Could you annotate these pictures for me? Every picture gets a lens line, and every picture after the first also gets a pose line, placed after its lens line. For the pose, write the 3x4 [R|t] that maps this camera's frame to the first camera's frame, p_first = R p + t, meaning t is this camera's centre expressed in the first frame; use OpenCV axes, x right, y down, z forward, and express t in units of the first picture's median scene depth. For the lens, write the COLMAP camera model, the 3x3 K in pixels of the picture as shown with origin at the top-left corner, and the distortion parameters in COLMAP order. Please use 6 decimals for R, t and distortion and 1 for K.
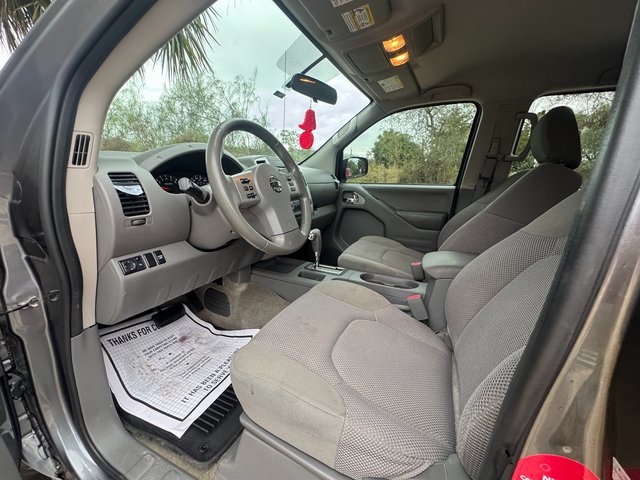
lens RADIAL K [[263.9, 0, 320.0], [0, 263.9, 240.0], [0, 0, 1]] dist [-0.003525, -0.000224]
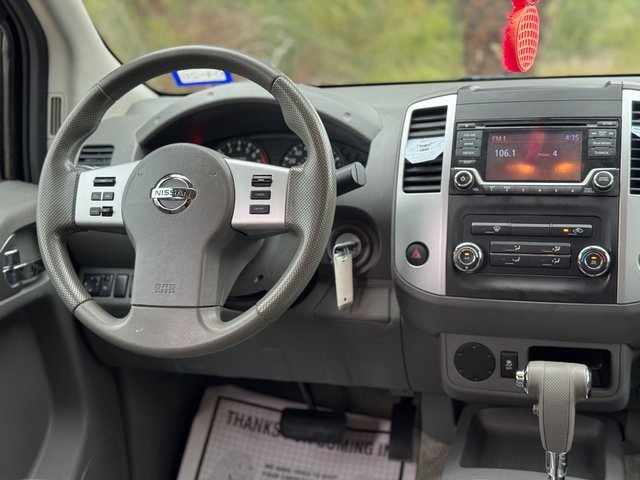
lens RADIAL K [[900.8, 0, 320.0], [0, 900.8, 240.0], [0, 0, 1]] dist [0.165617, -0.103929]
pose [[0.121858, 0.193215, -0.973560, 0.992394], [-0.198619, 0.965777, 0.166809, -0.320865], [0.972472, 0.173040, 0.156064, 0.757624]]
